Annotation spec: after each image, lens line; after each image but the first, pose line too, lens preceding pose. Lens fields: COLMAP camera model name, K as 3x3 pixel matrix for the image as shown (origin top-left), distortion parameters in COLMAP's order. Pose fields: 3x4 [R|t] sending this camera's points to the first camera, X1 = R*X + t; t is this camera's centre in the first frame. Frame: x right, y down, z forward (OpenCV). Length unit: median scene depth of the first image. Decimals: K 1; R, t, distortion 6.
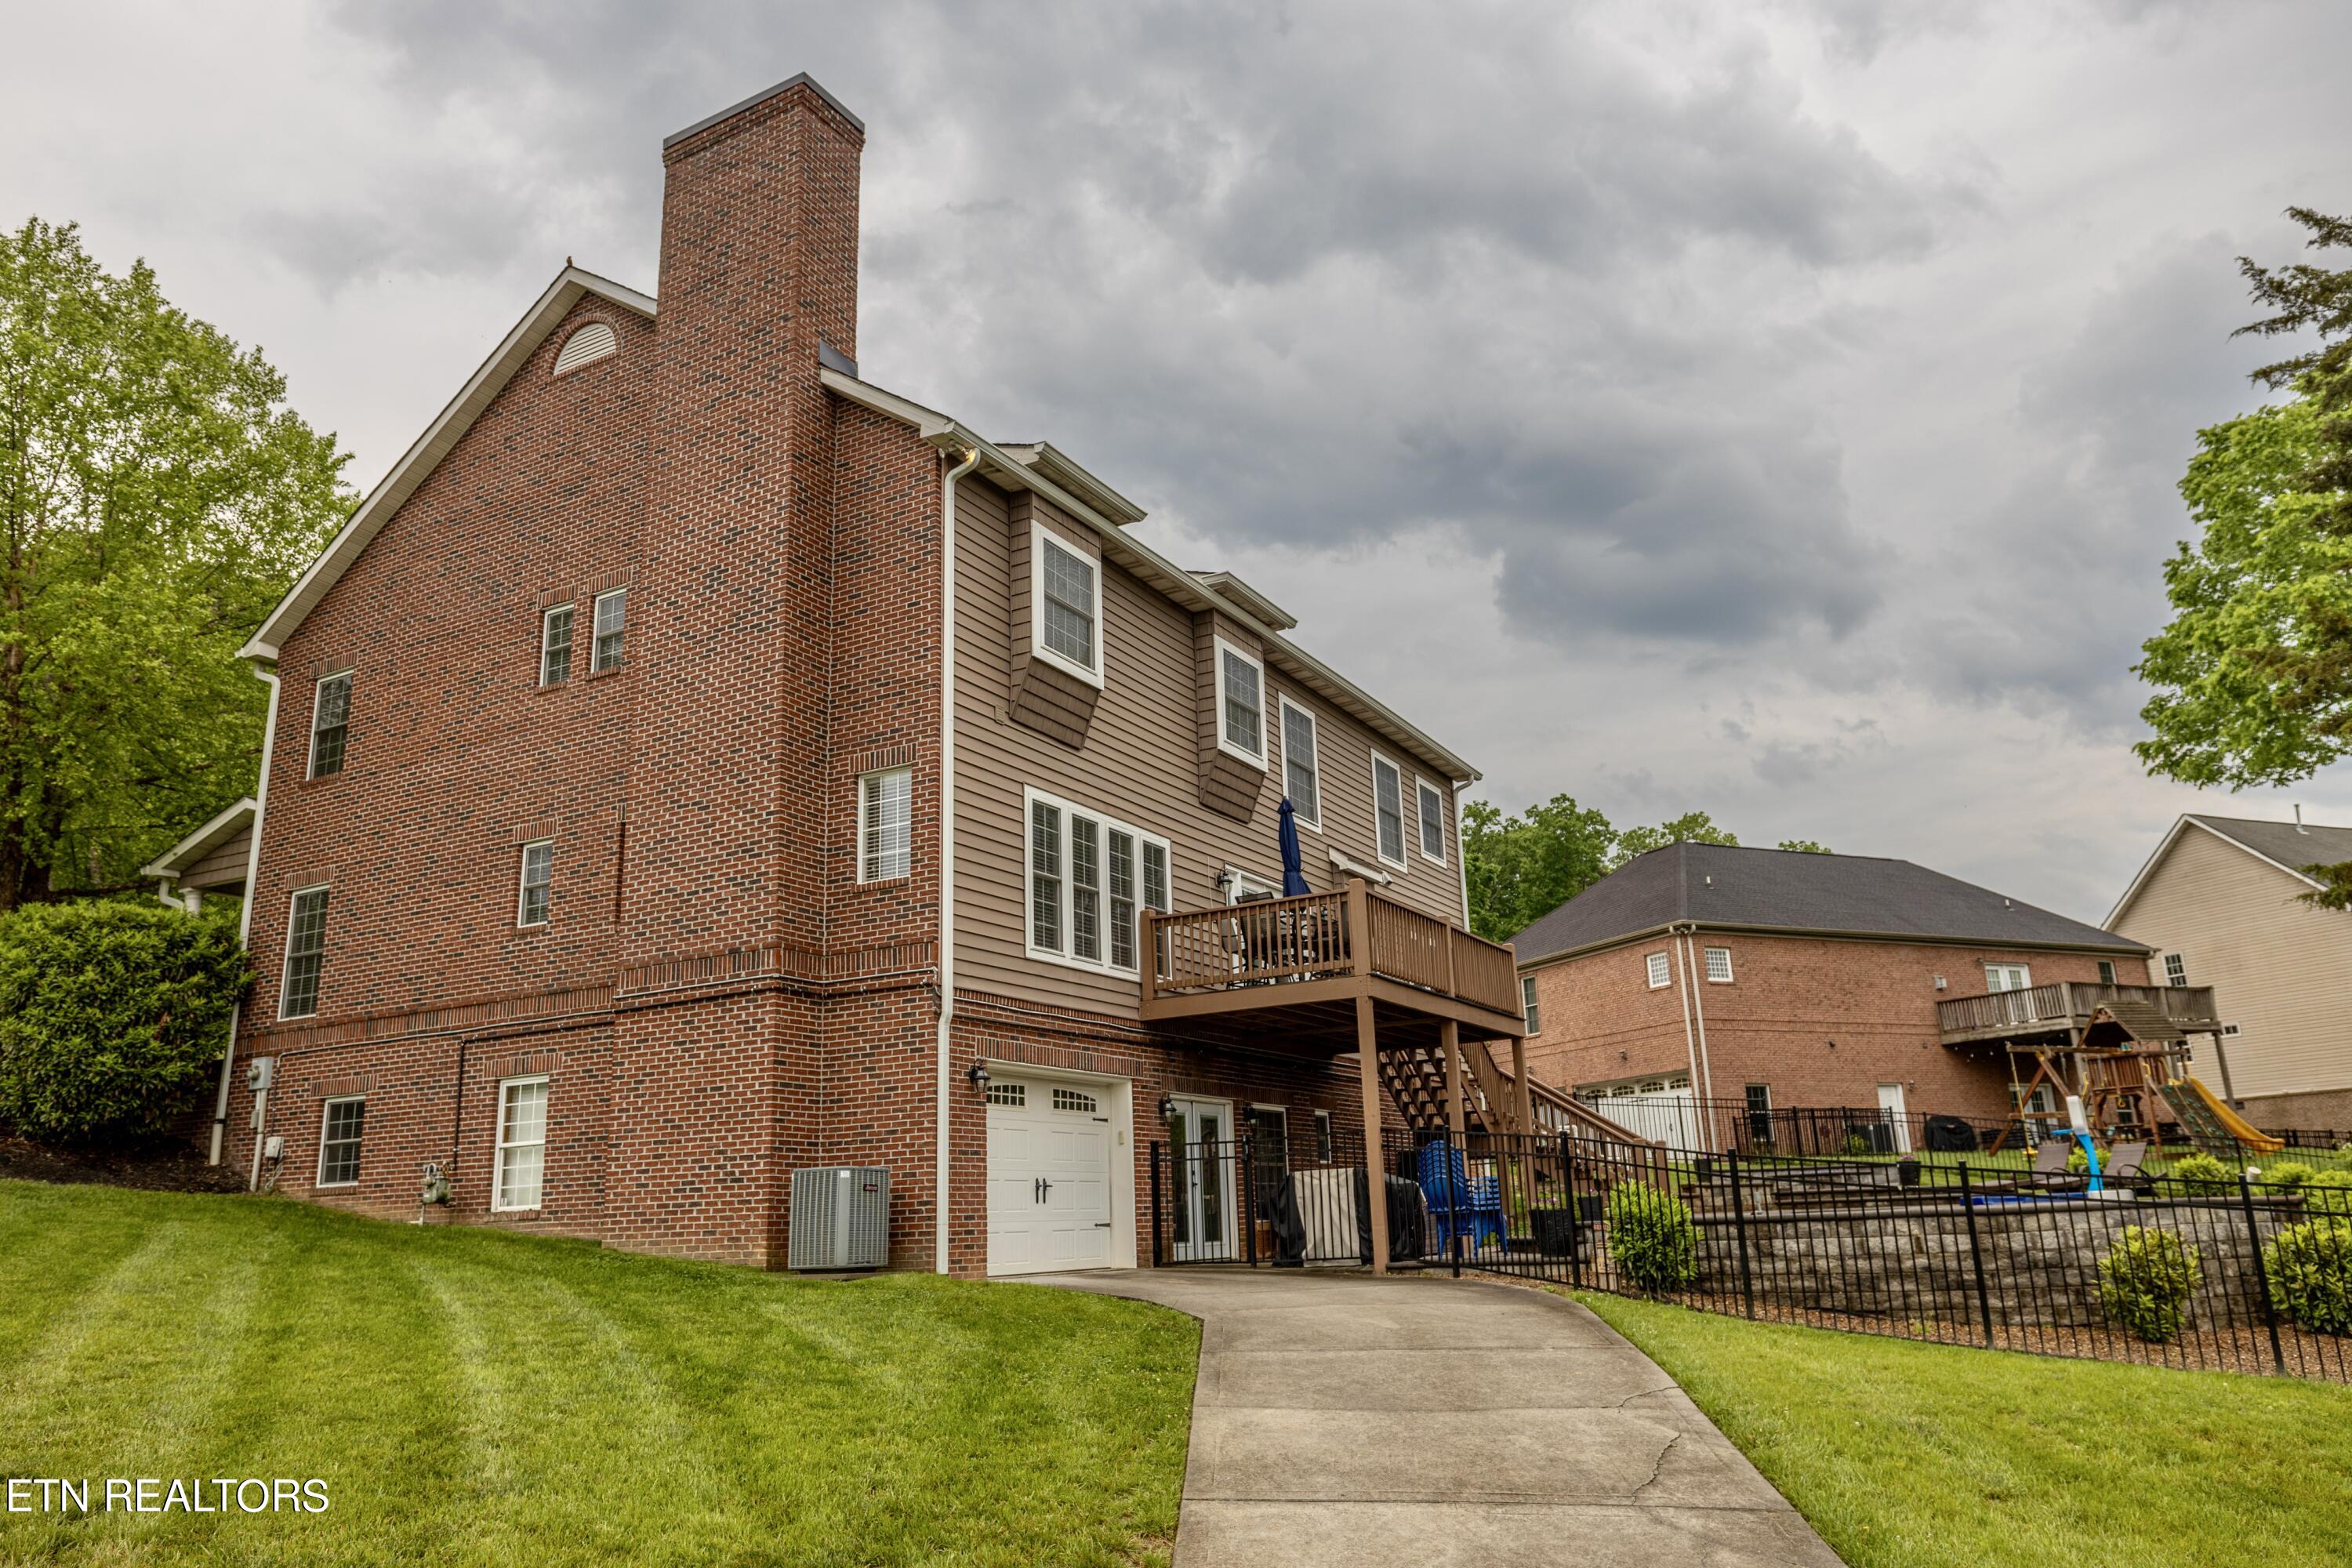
lens RADIAL K [[1624.5, 0, 1172.0], [0, 1624.5, 782.7], [0, 0, 1]] dist [0.011806, 0.004274]
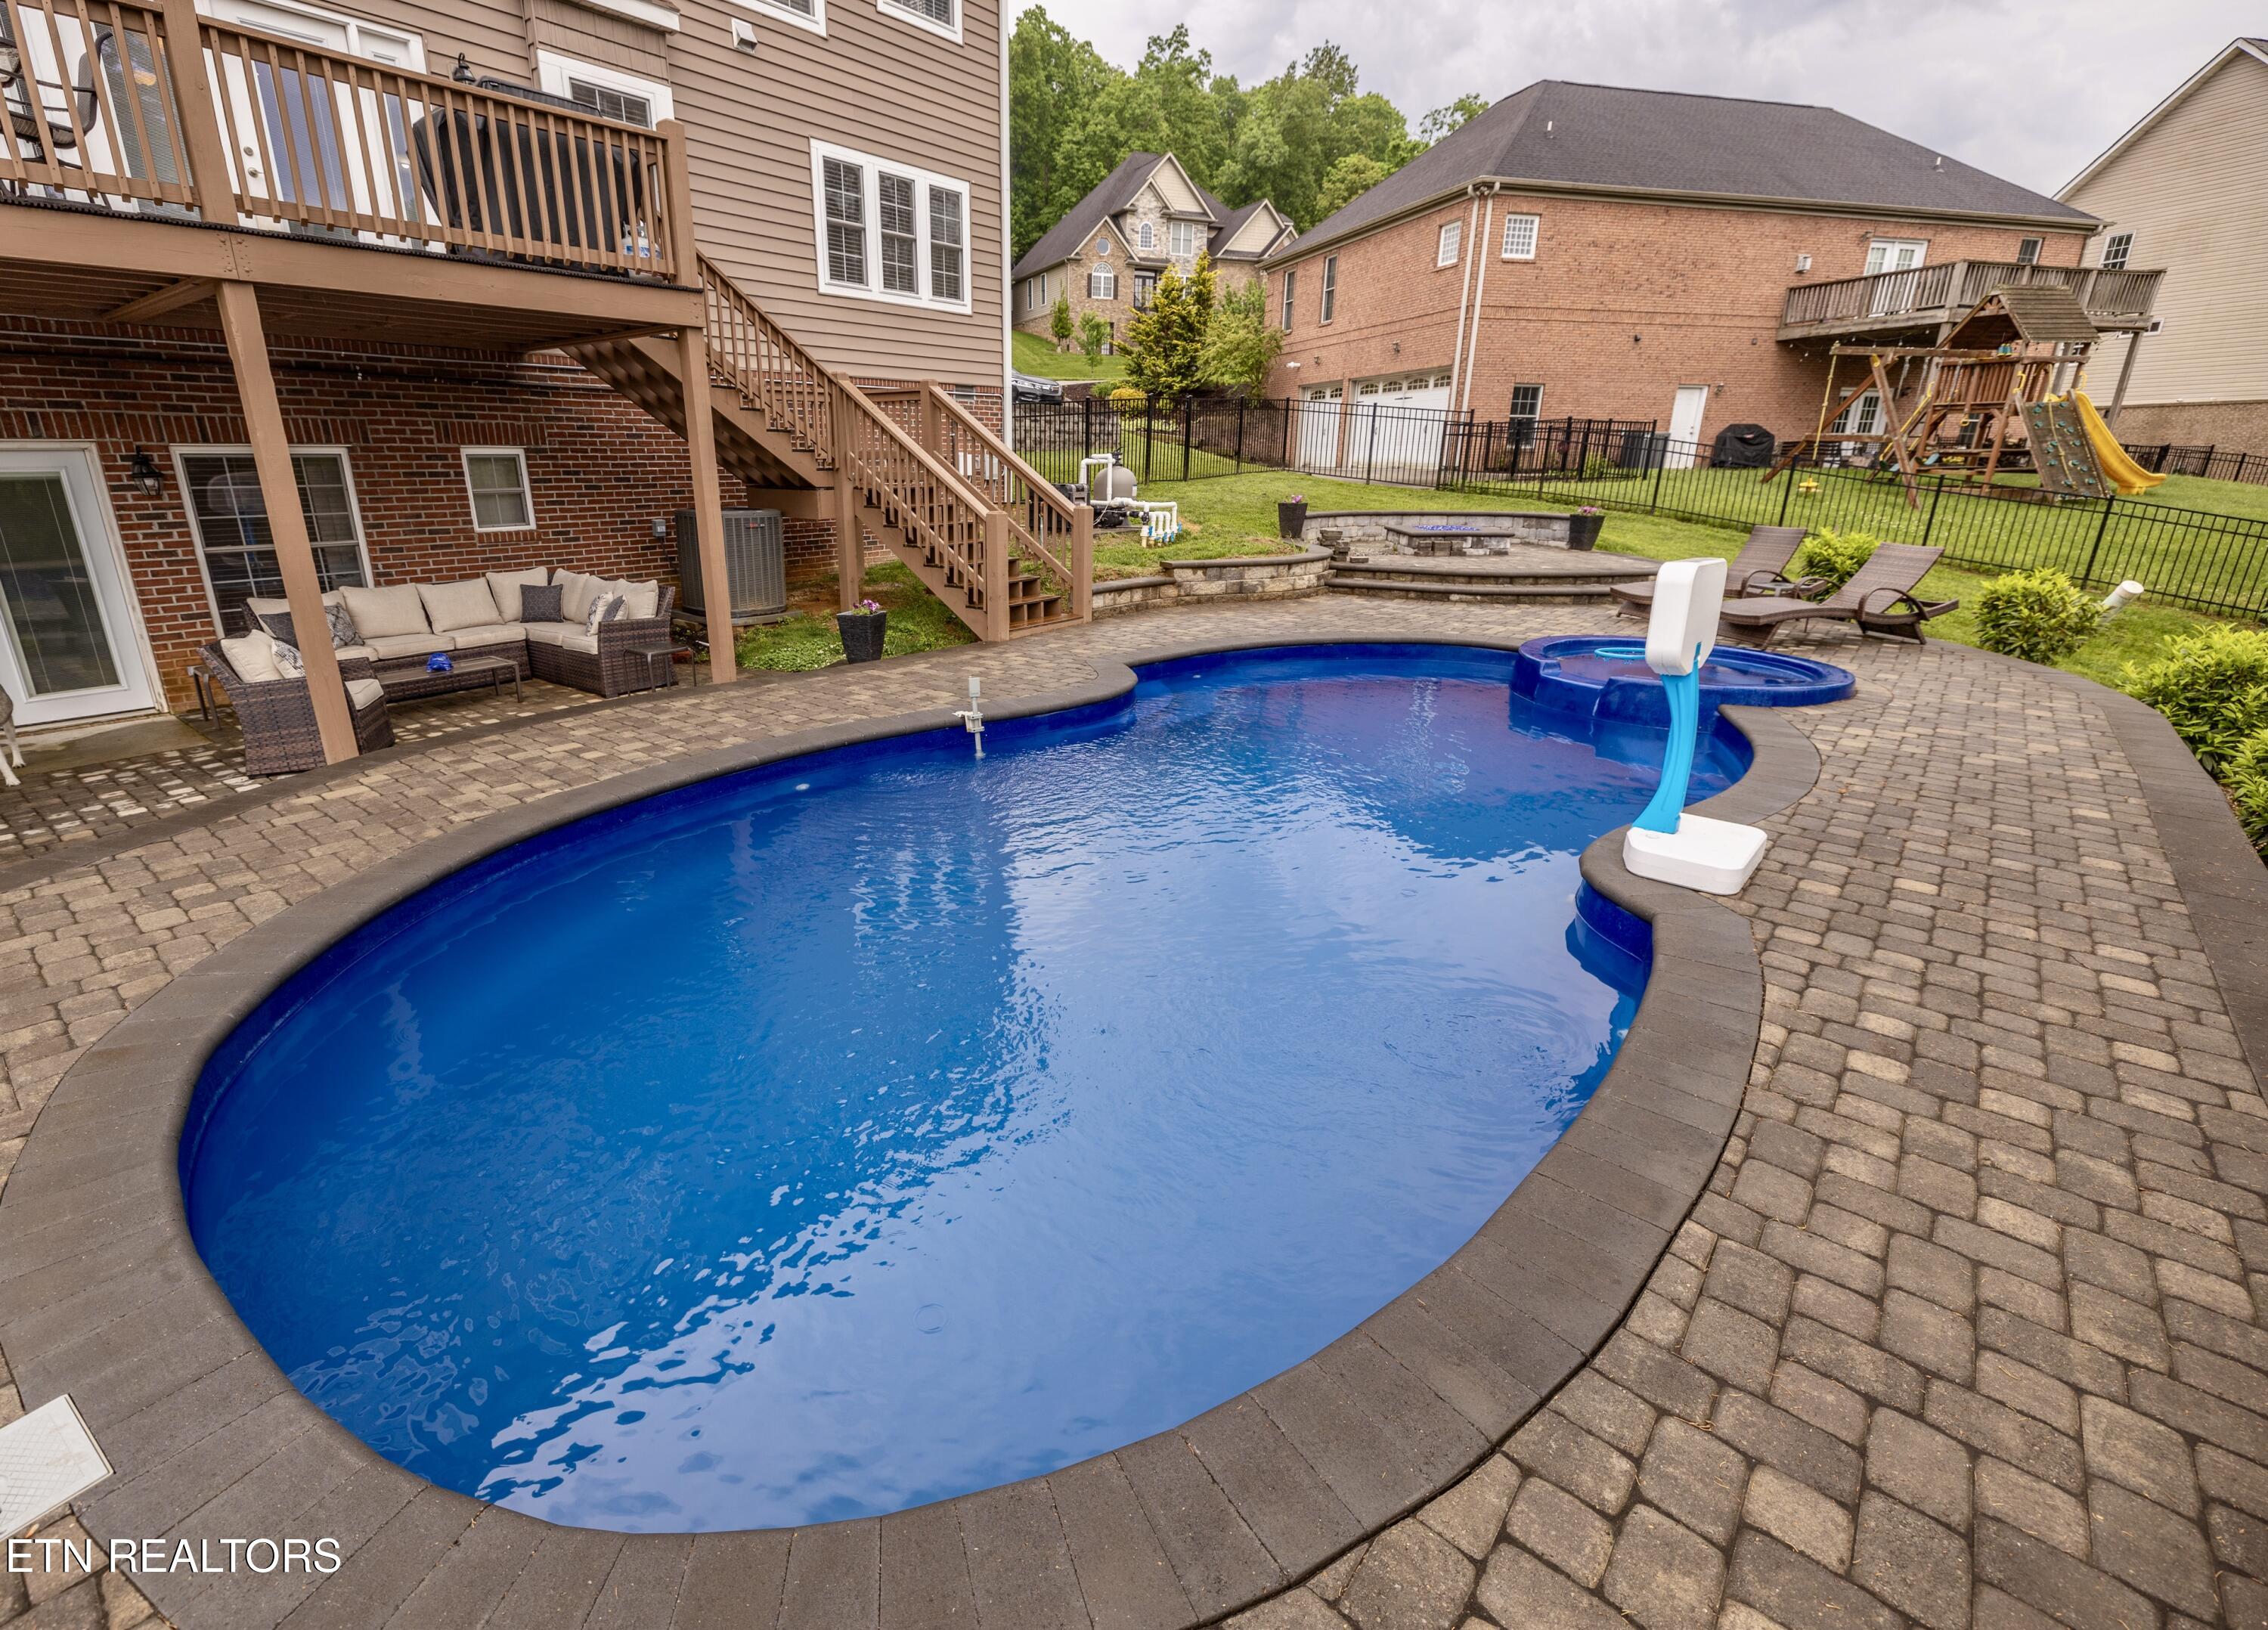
lens RADIAL K [[1011.1, 0, 1056.1], [0, 1011.1, 788.6], [0, 0, 1]] dist [0.003773, 0.000515]
pose [[0.981953, 0.093692, -0.164286, 0.211941], [0.013780, 0.830912, 0.556233, 0.053391], [0.188622, -0.548458, 0.814626, 0.359478]]
